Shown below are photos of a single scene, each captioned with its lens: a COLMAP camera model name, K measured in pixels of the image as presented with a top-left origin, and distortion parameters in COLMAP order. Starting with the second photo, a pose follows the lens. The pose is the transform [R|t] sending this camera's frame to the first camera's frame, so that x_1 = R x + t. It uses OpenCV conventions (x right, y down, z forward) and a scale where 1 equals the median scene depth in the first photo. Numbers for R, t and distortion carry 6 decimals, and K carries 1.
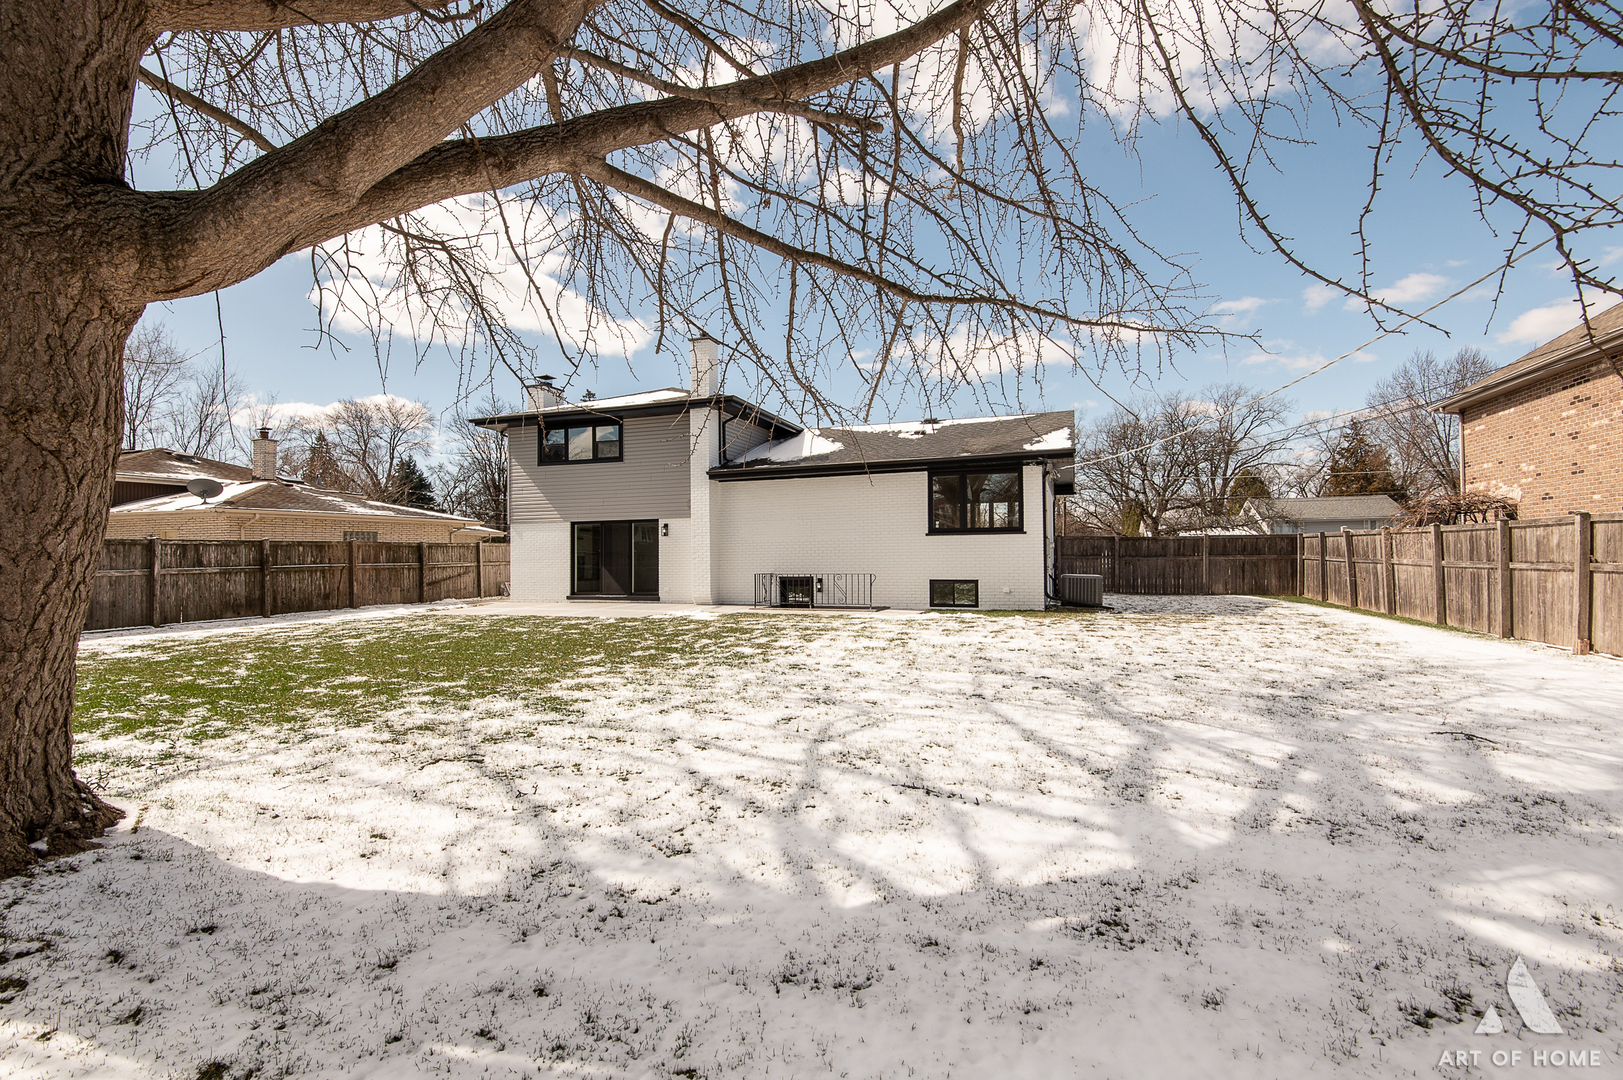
lens RADIAL K [[727.9, 0, 816.5], [0, 727.9, 541.1], [0, 0, 1]] dist [-0.000209, -0.000801]
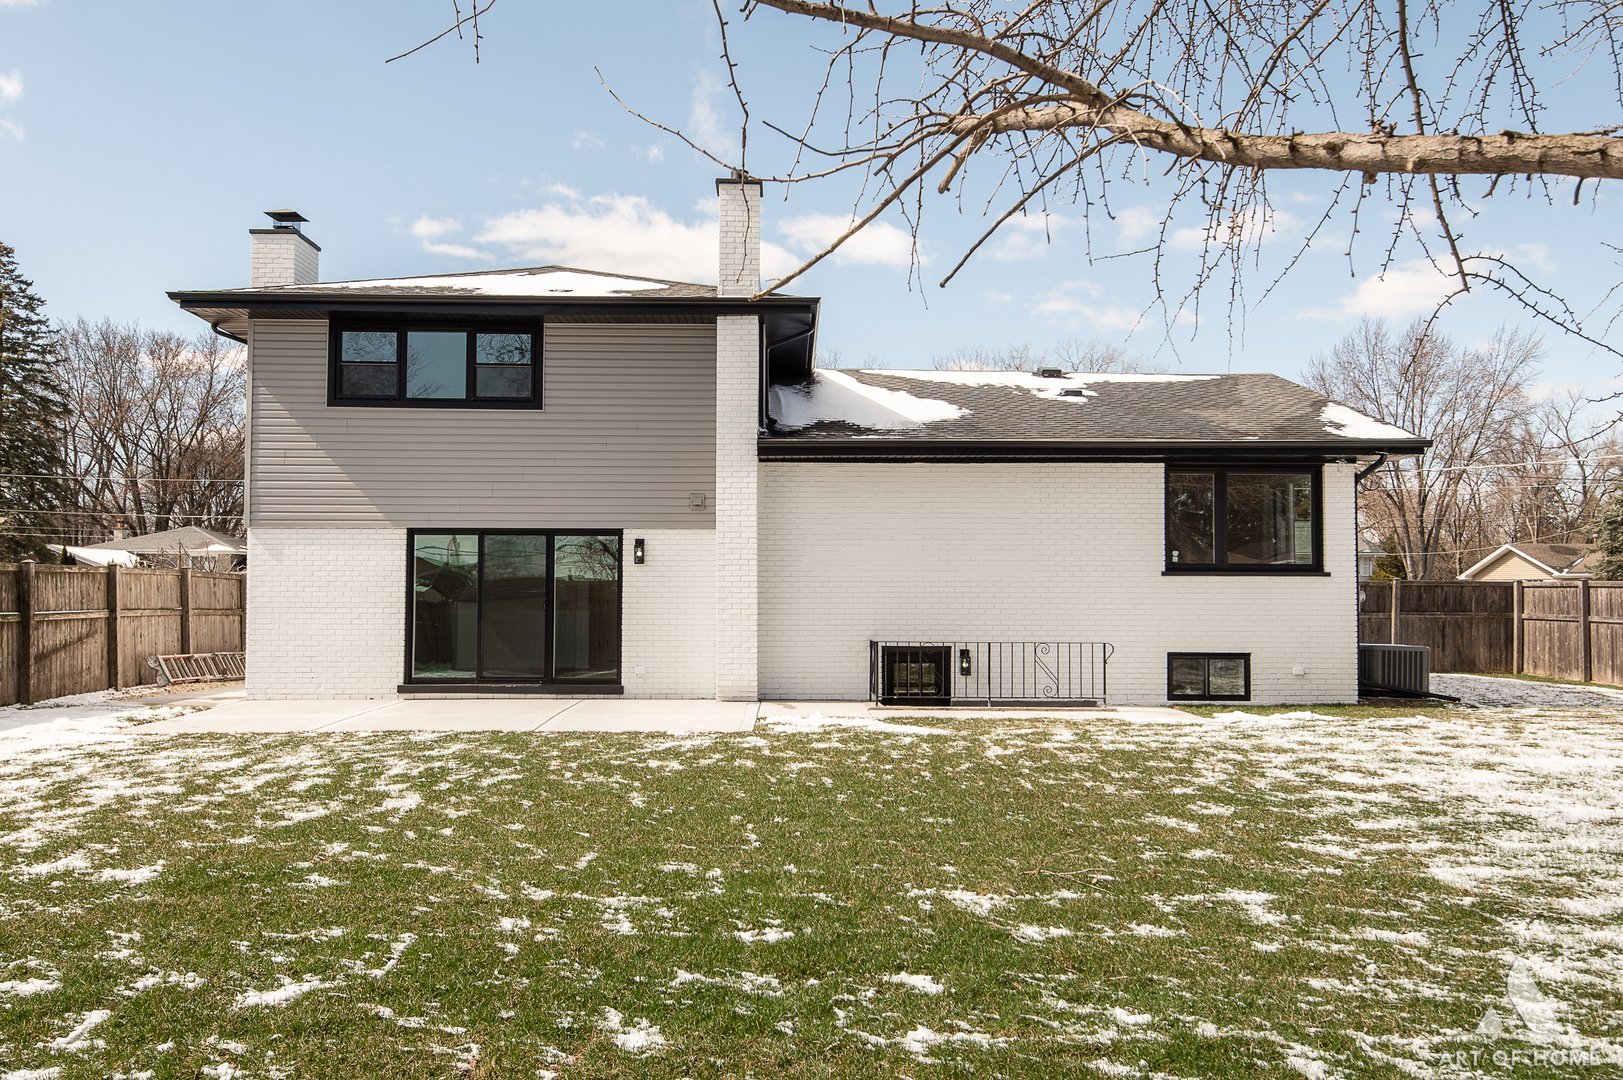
lens RADIAL K [[1269.0, 0, 800.2], [0, 1269.0, 539.8], [0, 0, 1]] dist [0.005952, 0.001949]
pose [[0.933913, 0.029995, 0.356240, -0.412586], [-0.021184, 0.999366, -0.028611, -0.000852], [-0.356872, 0.019174, 0.933956, 0.147916]]
